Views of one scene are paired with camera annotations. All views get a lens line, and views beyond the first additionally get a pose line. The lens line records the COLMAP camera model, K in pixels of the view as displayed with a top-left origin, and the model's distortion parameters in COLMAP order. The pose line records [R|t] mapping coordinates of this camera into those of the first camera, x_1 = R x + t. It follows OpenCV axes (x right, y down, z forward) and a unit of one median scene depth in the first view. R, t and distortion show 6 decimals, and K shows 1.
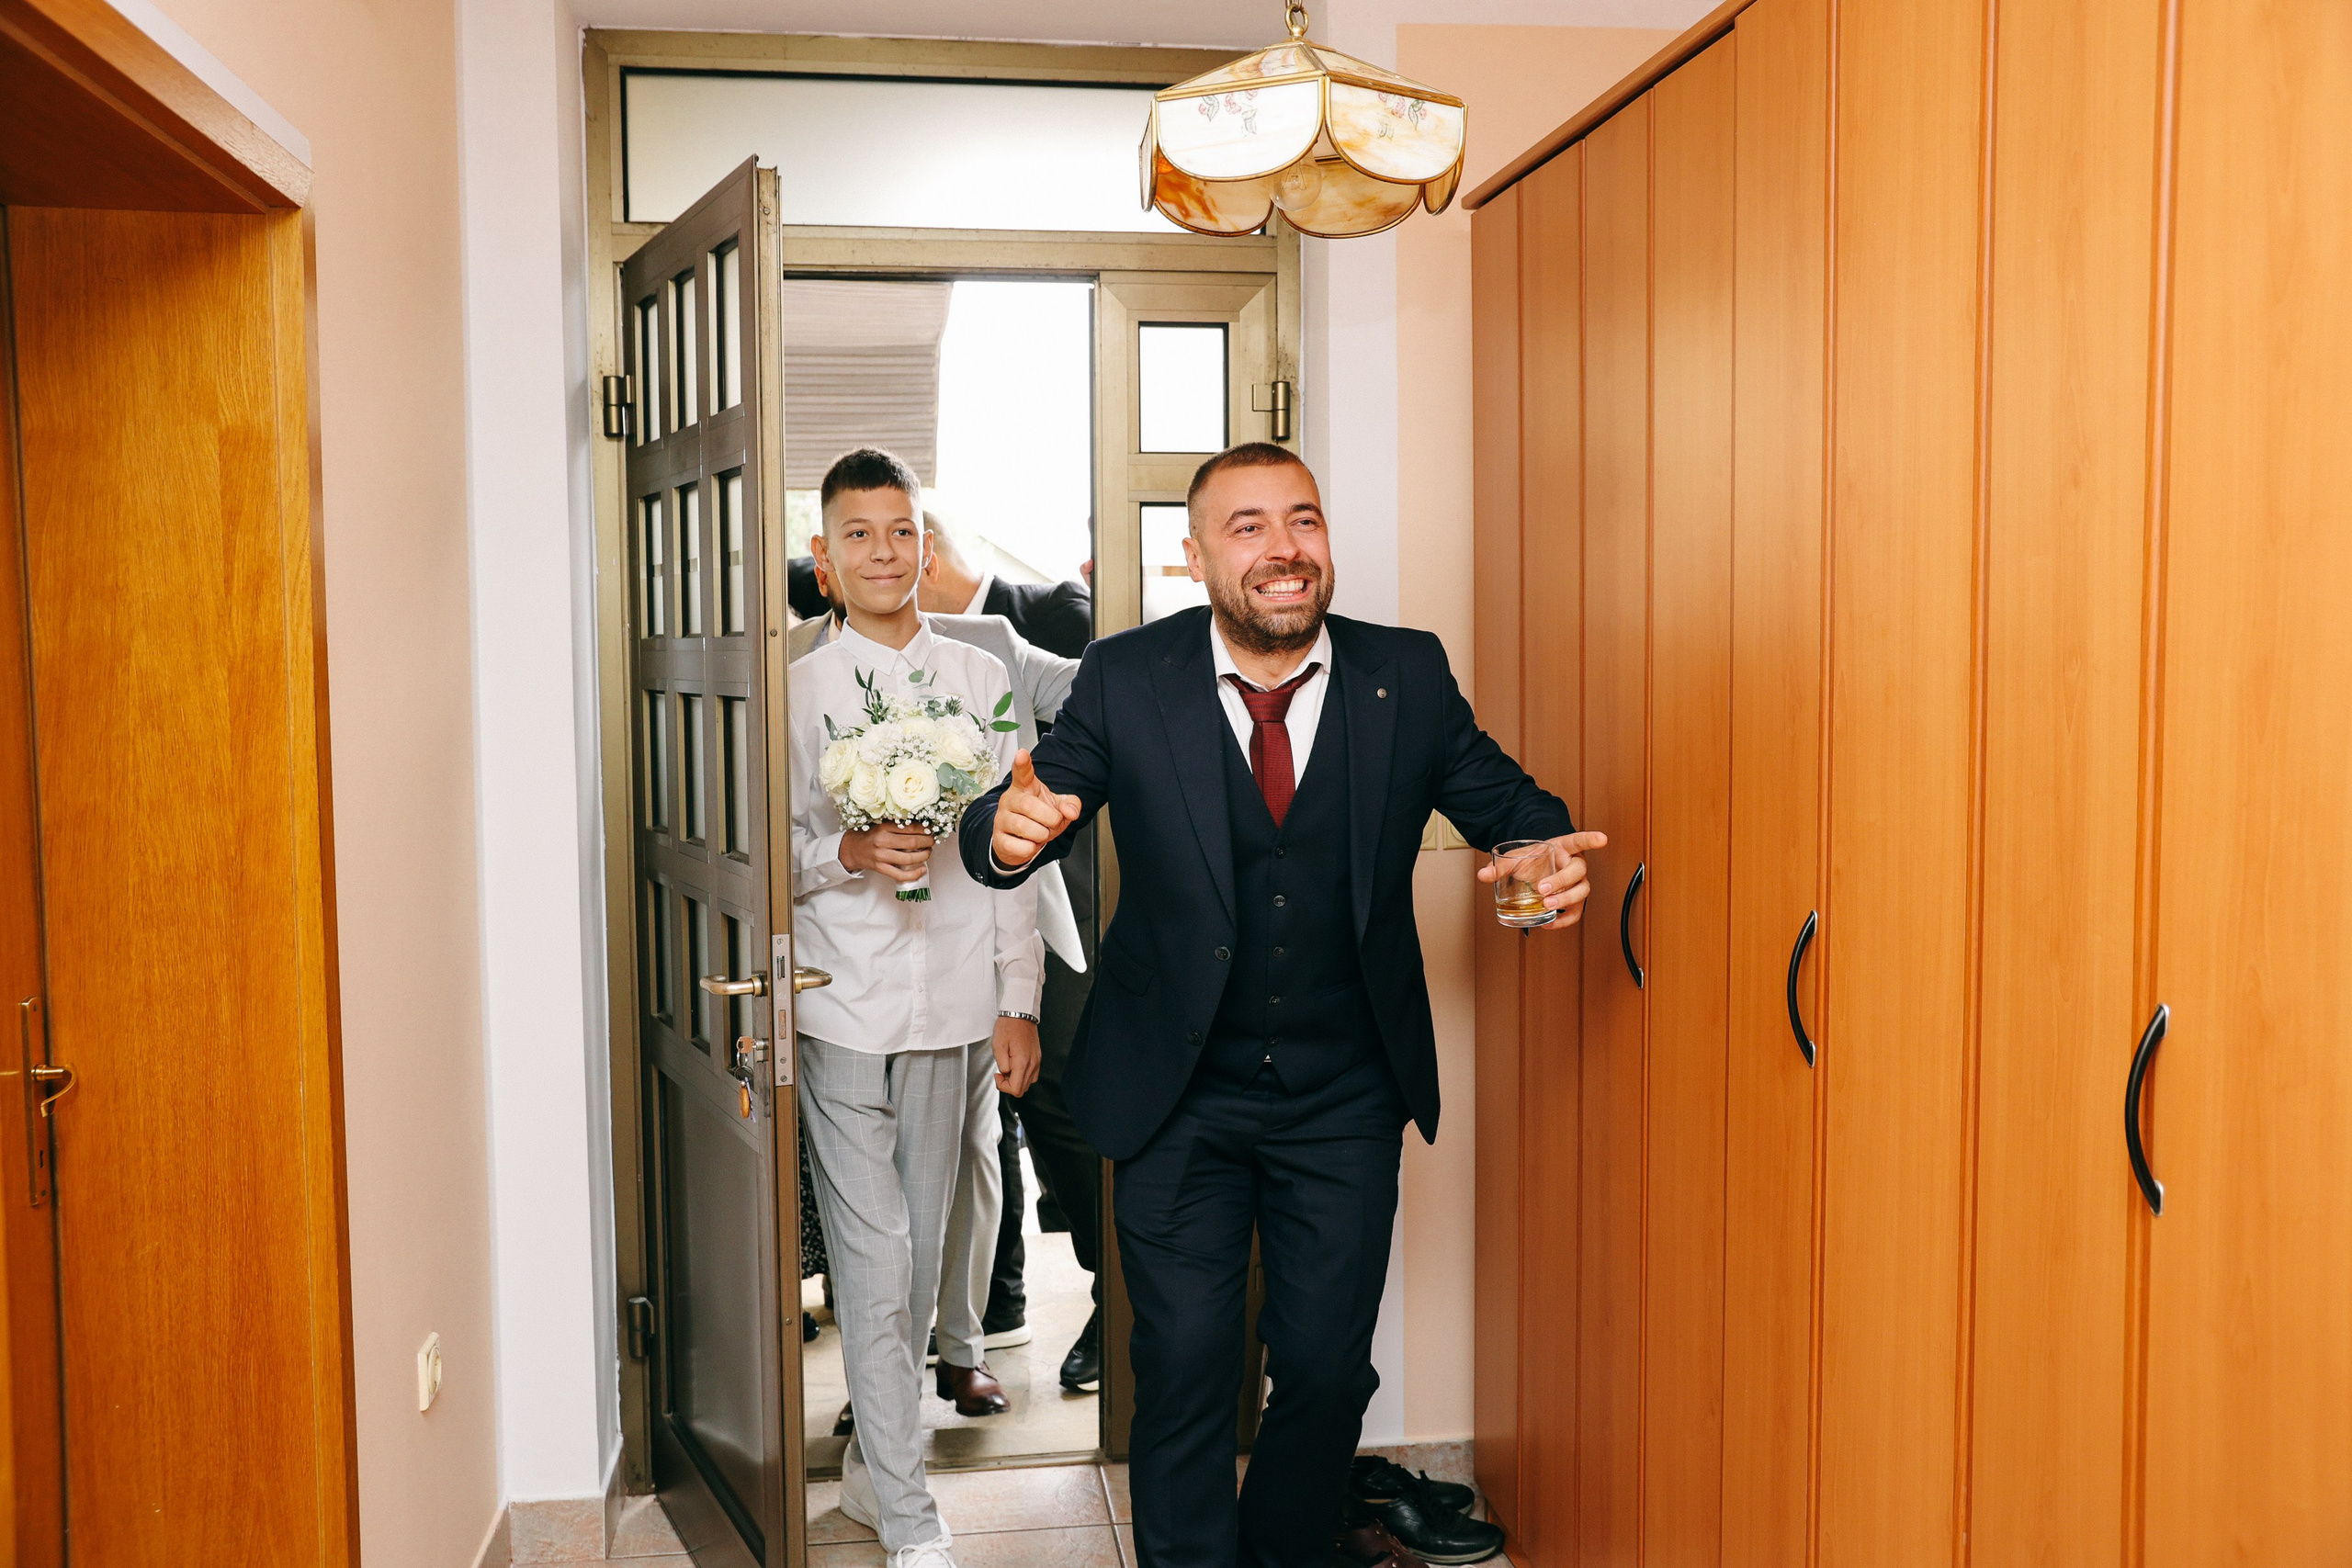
lens RADIAL K [[2107.7, 0, 1172.6], [0, 2107.7, 772.9], [0, 0, 1]] dist [-0.001016, 0.008274]
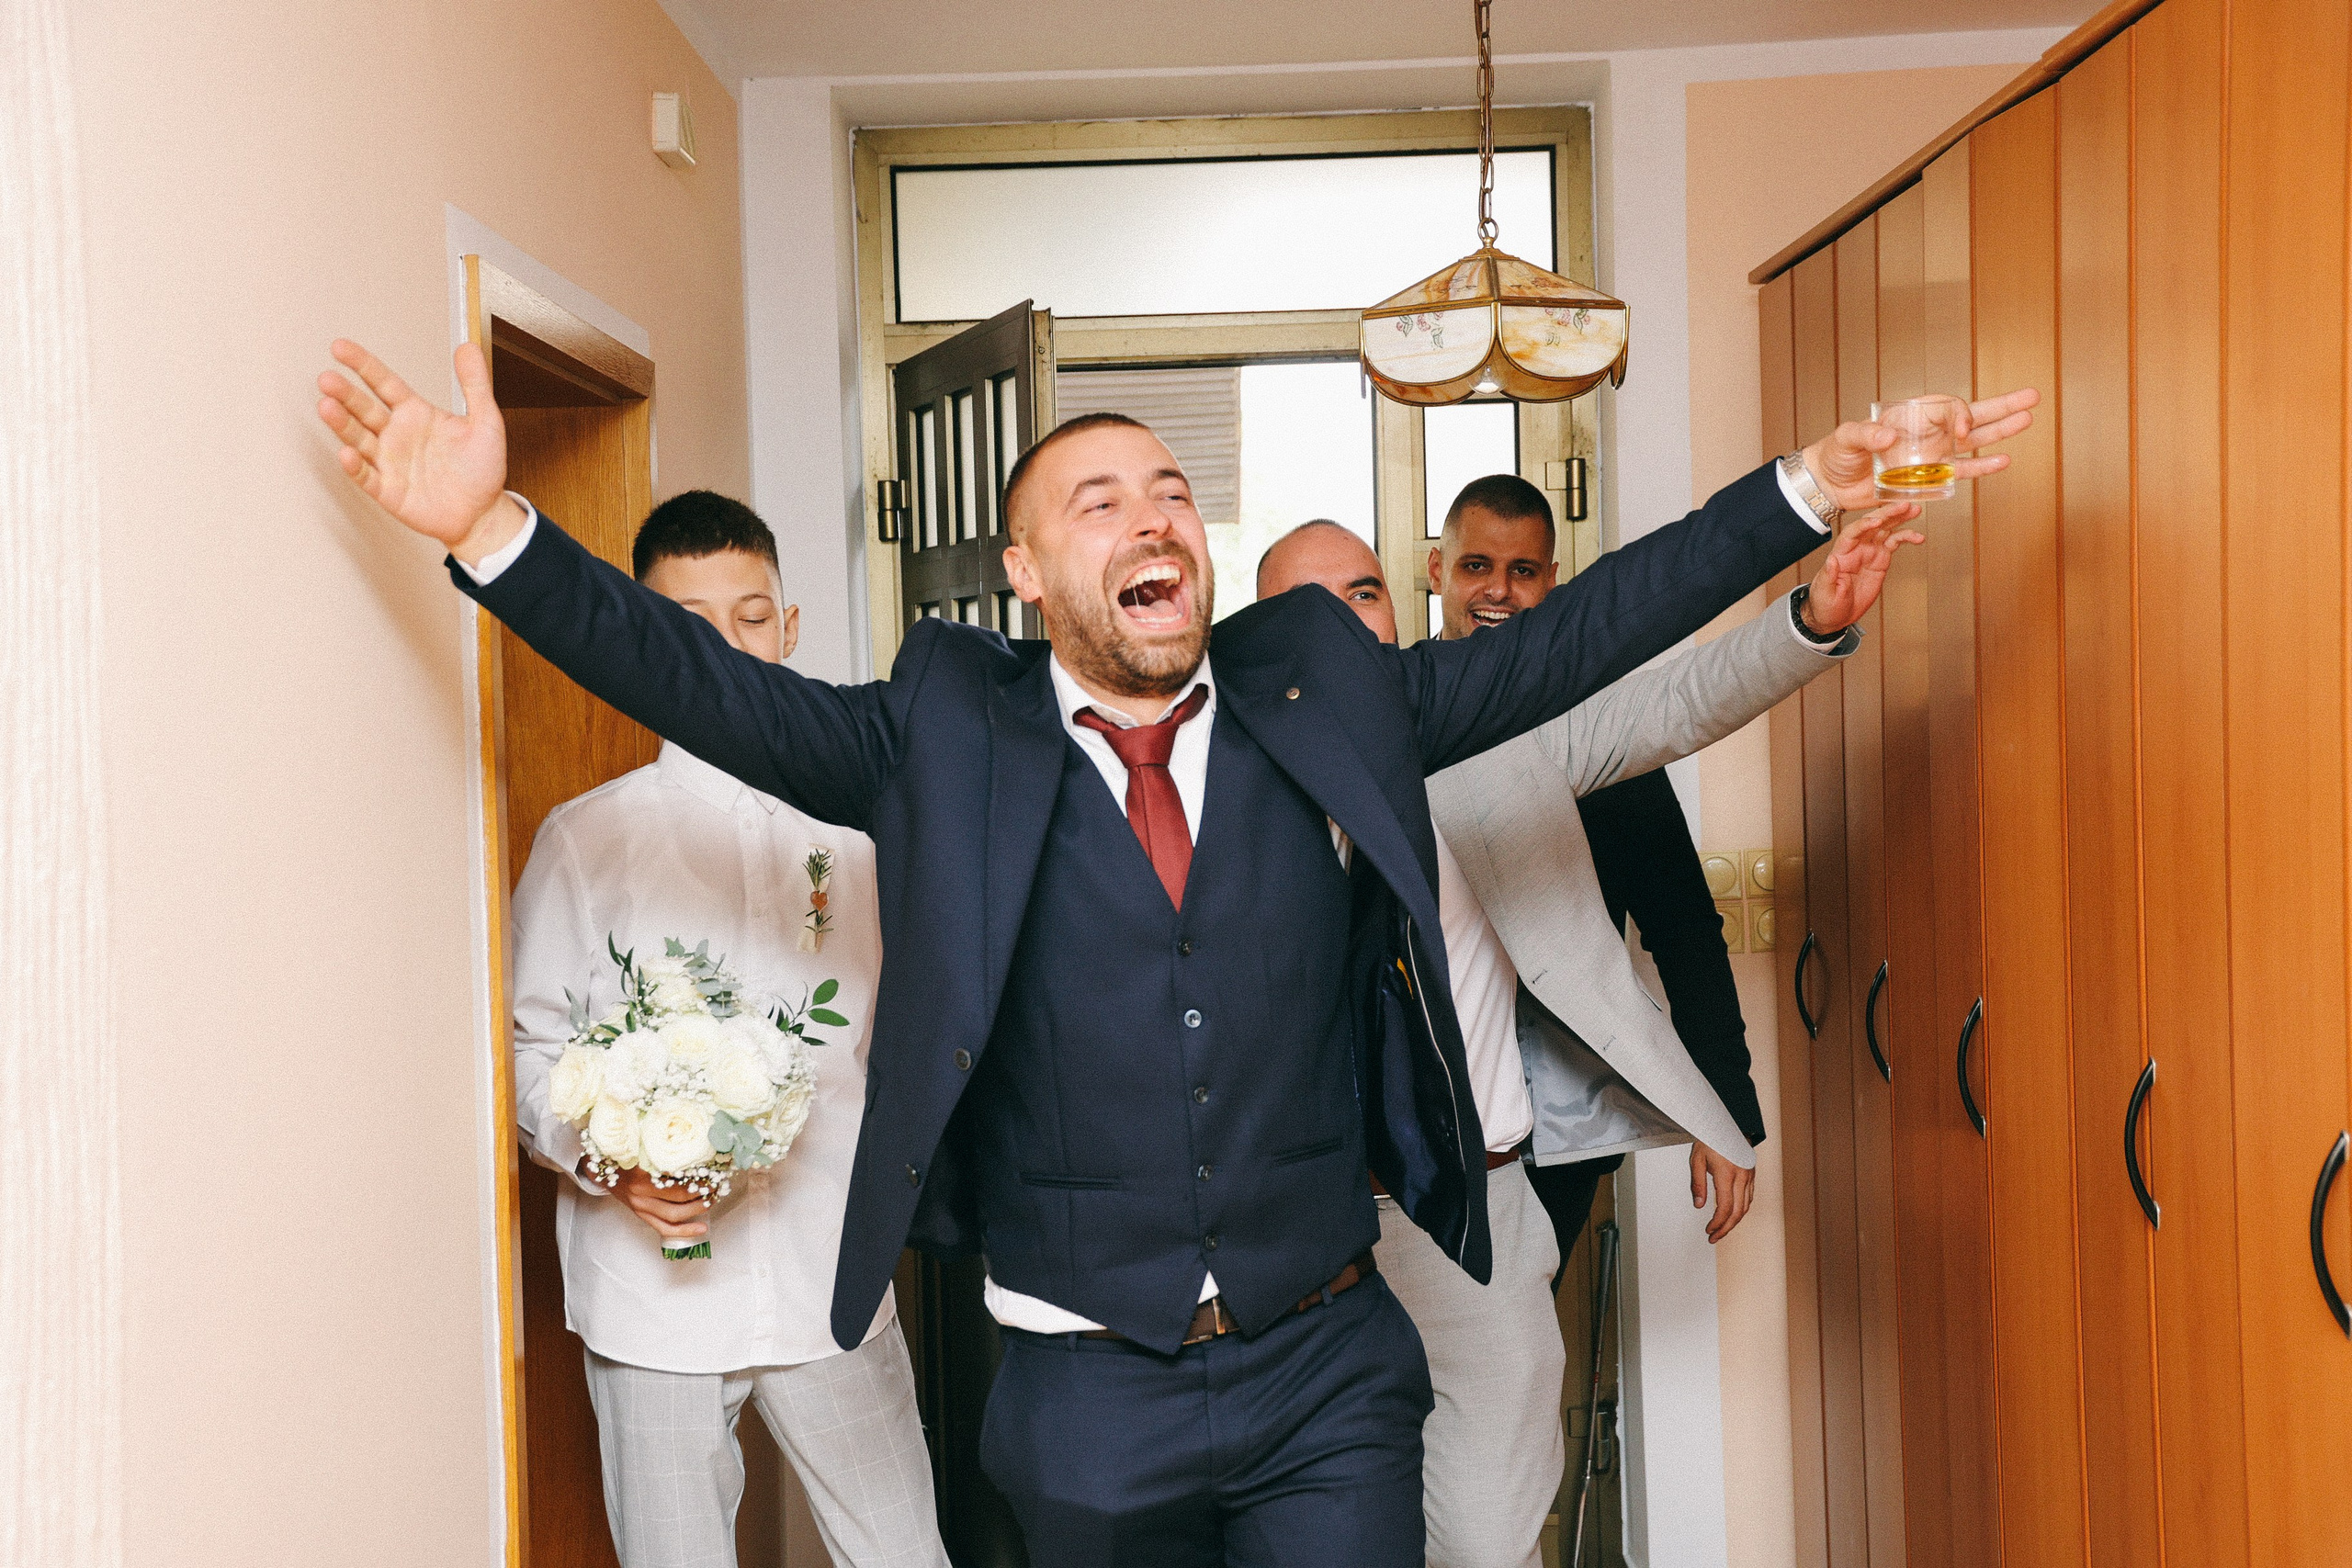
lens RADIAL K [[3120.0, 0, 1175.2], [0, 3120.0, 785.7], [0, 0, 1]] dist [0.020309, 0.000000]
pose [[0.989443, -0.018111, -0.143783, 0.076345], [0.014040, 0.999473, -0.029278, -0.000592], [0.144237, 0.026950, 0.989176, -0.428685]]
